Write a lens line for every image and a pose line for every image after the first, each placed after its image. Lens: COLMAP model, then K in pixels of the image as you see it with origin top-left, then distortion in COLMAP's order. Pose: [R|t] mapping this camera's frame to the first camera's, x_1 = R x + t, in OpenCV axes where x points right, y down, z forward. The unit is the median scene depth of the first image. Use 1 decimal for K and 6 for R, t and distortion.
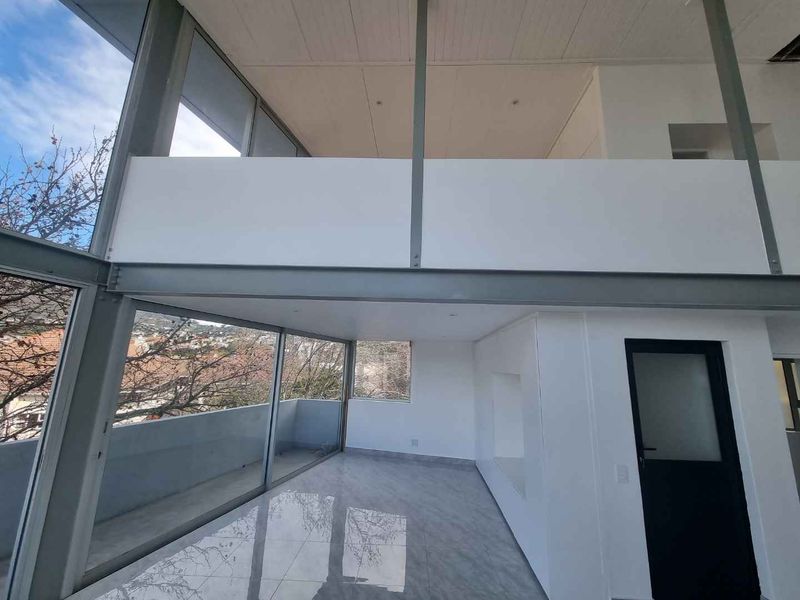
lens RADIAL K [[326.2, 0, 404.1], [0, 326.2, 298.1], [0, 0, 1]] dist [0.001321, 0.000270]
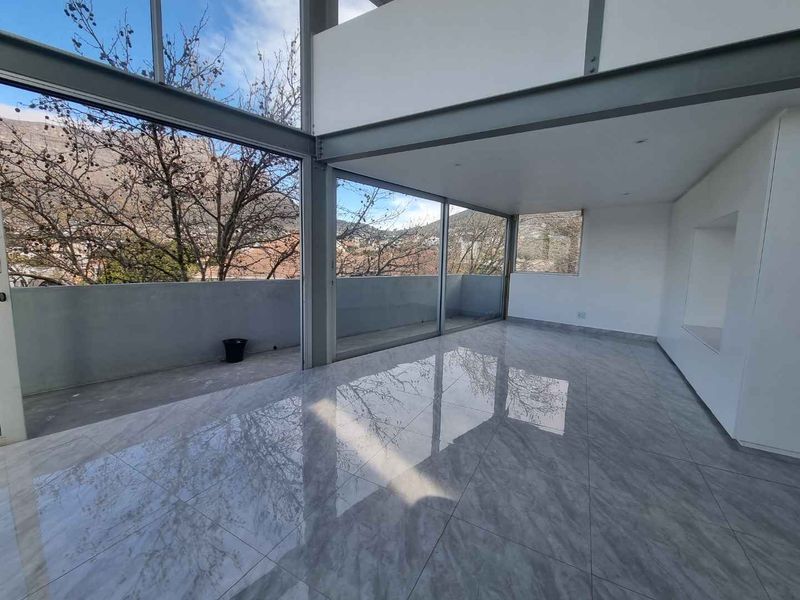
lens RADIAL K [[324.4, 0, 403.0], [0, 324.4, 298.3], [0, 0, 1]] dist [-0.001435, -0.000181]
pose [[0.884722, 0.045241, -0.463918, 0.010597], [0.097036, 0.955597, 0.278242, 0.097851], [0.455906, -0.291184, 0.841048, -0.051020]]
